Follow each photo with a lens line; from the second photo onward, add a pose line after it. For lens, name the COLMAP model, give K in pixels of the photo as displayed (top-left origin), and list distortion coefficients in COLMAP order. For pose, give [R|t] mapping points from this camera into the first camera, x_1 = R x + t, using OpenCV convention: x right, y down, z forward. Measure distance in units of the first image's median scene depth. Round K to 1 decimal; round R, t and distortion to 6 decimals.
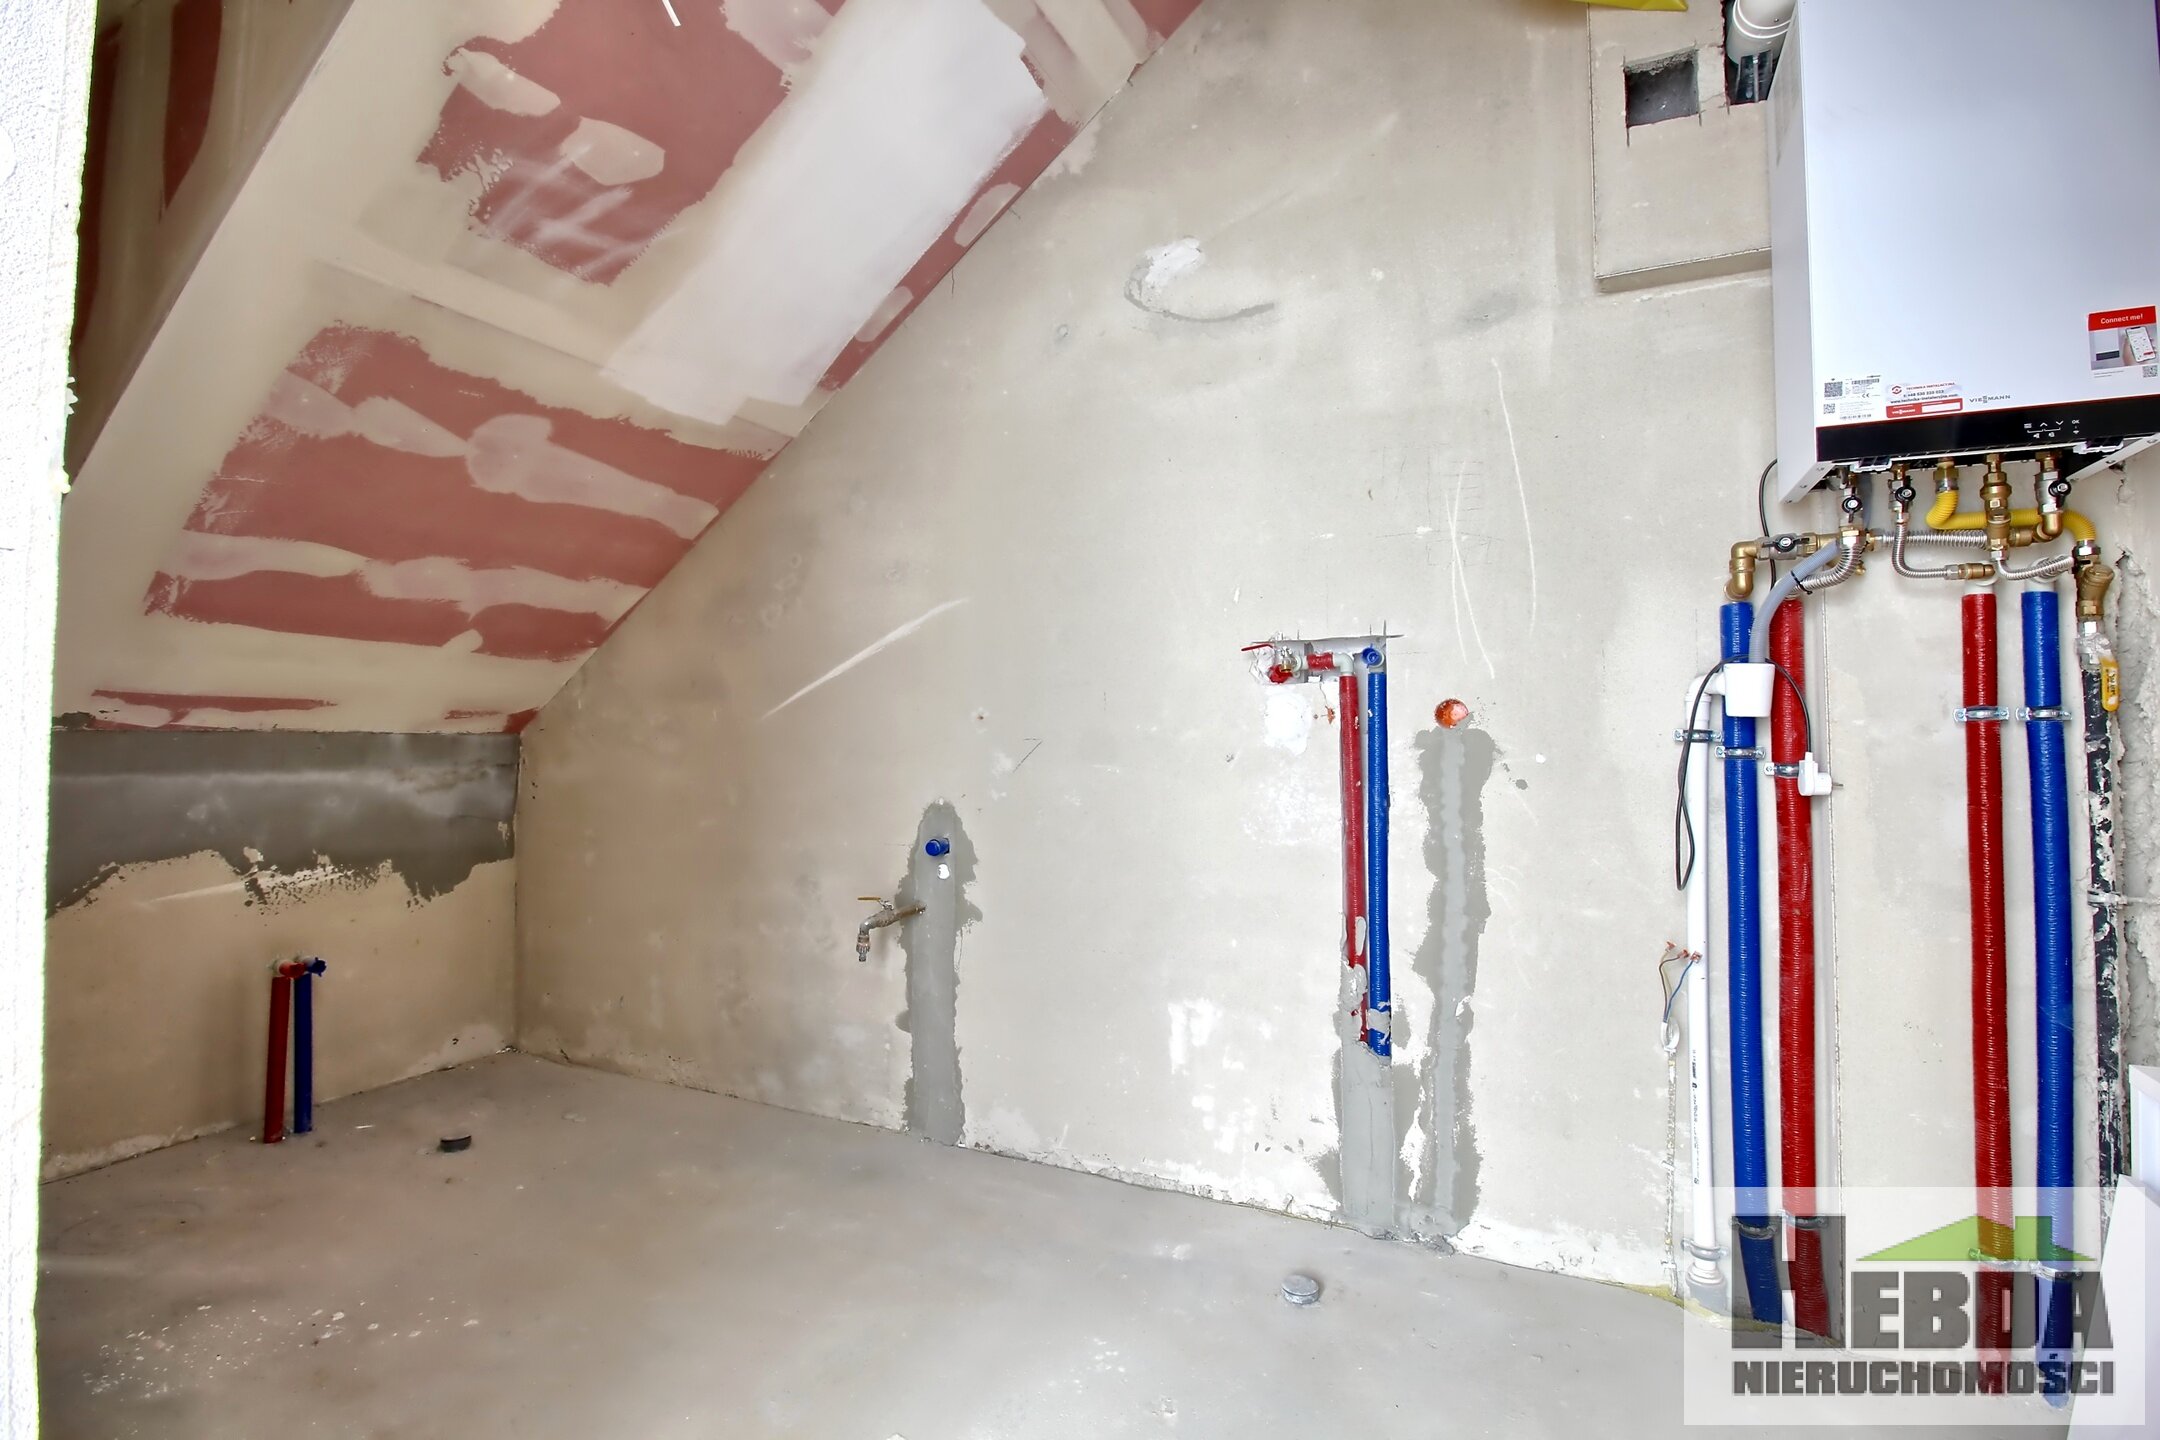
lens RADIAL K [[1001.2, 0, 1084.7], [0, 1001.2, 710.4], [0, 0, 1]] dist [-0.011463, -0.010815]
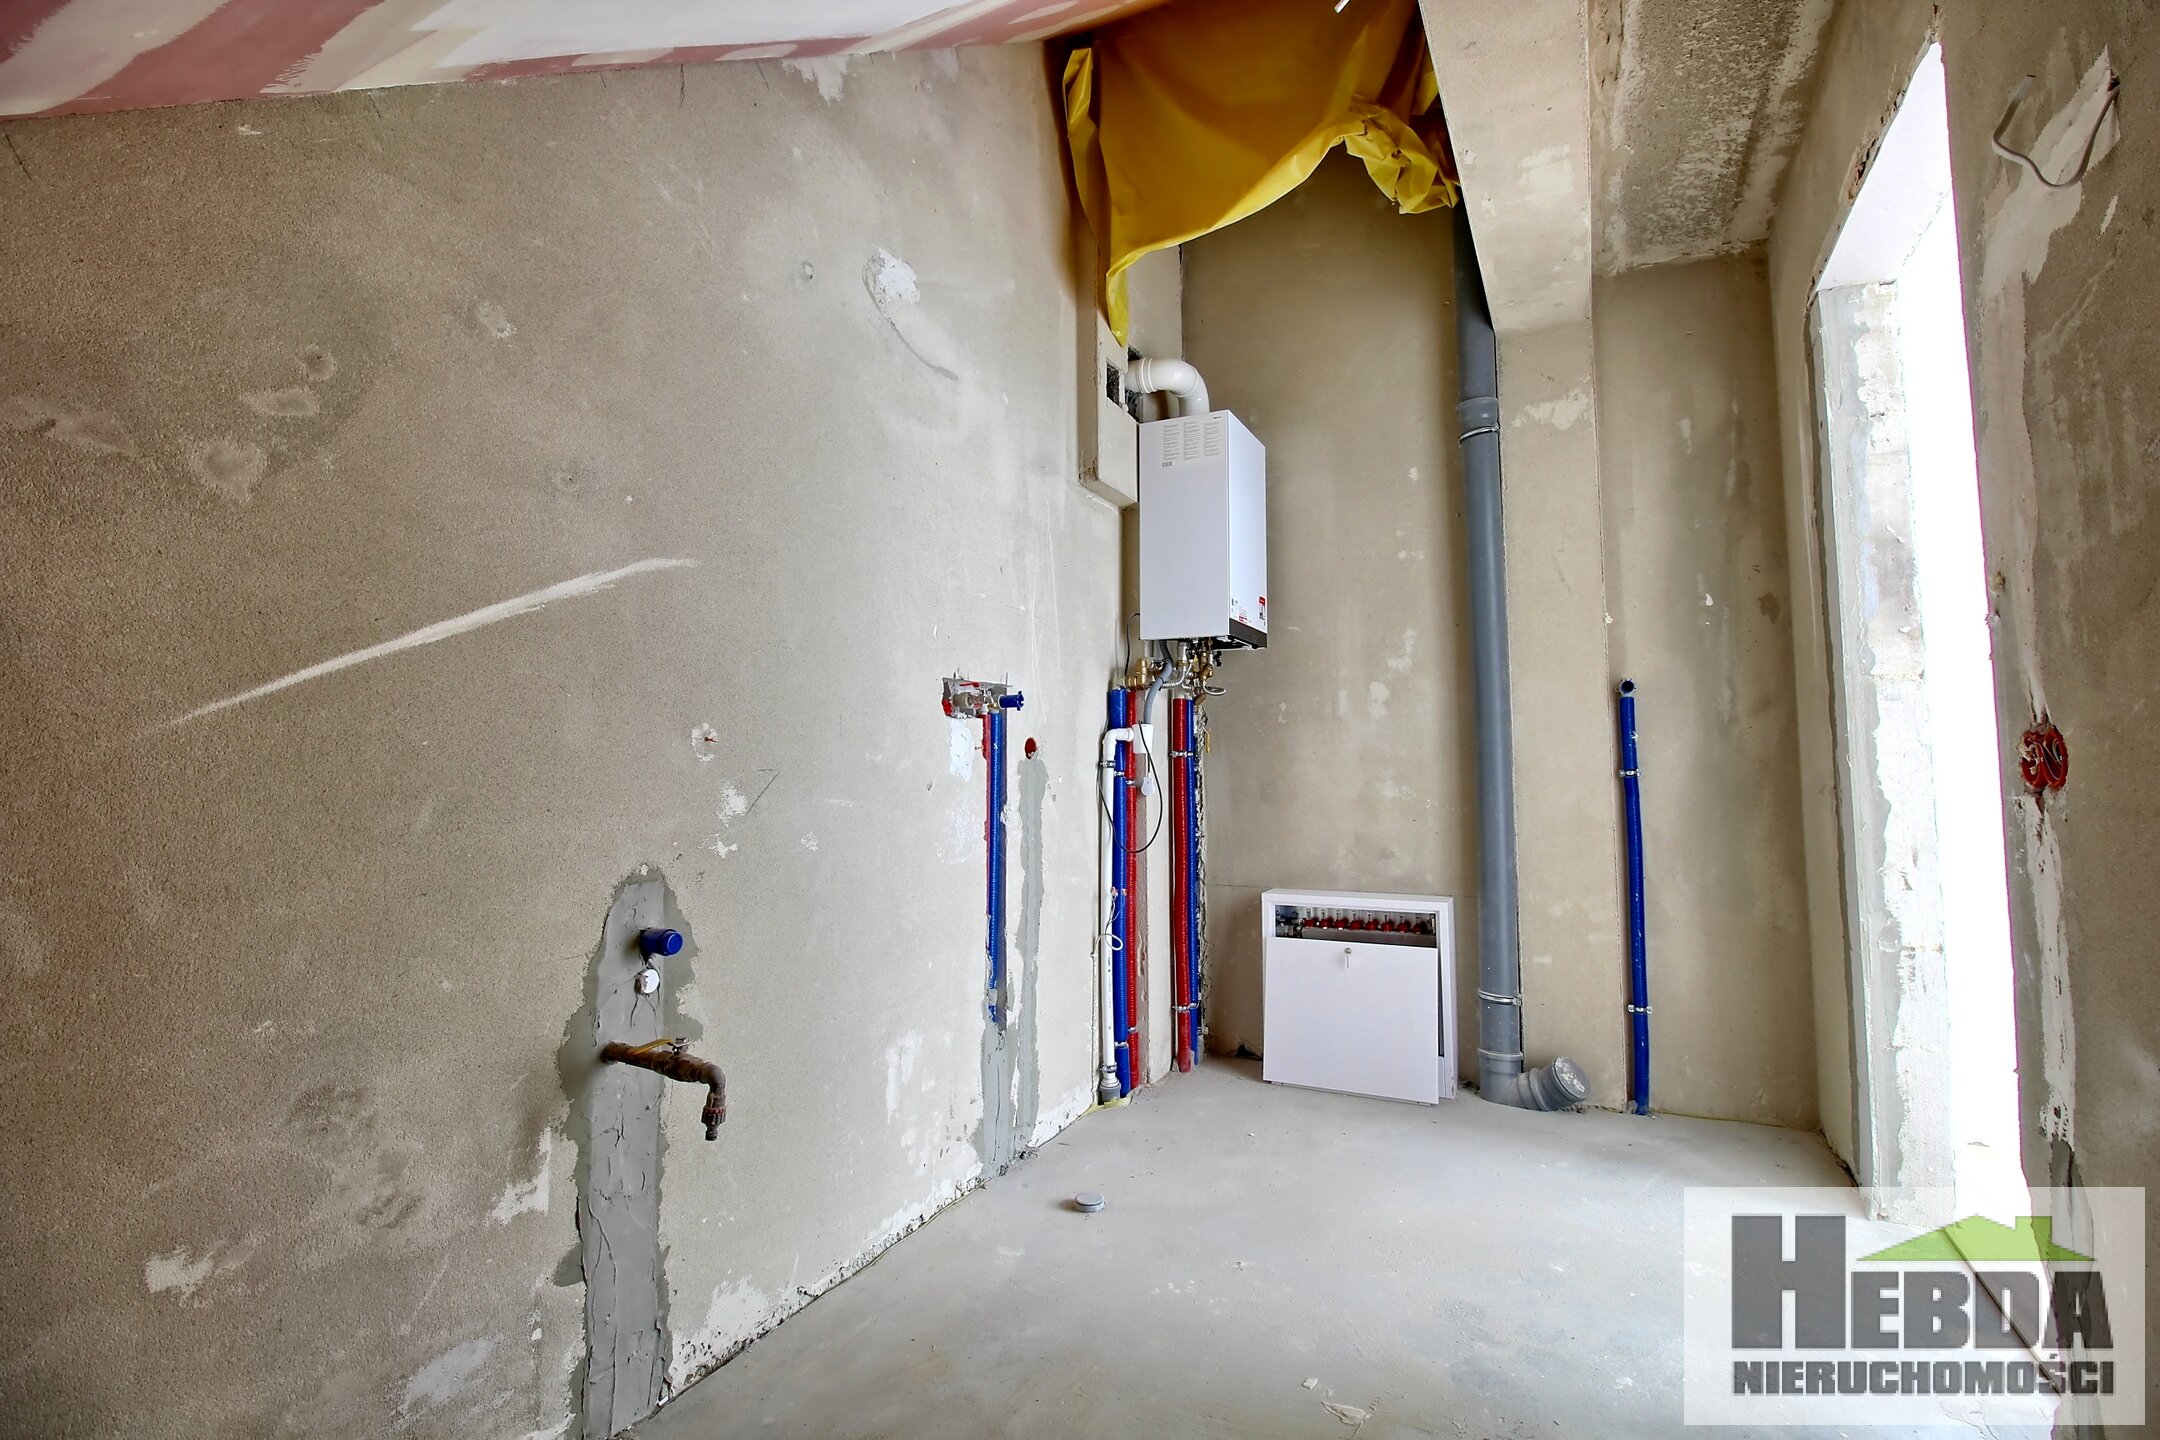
lens RADIAL K [[1001.2, 0, 1085.0], [0, 1001.2, 716.1], [0, 0, 1]] dist [-0.011463, -0.010815]
pose [[0.005070, 0.051211, 0.998675, -0.879755], [-0.016314, 0.998559, -0.051122, 0.024934], [-0.999854, -0.016034, 0.005898, 0.821541]]
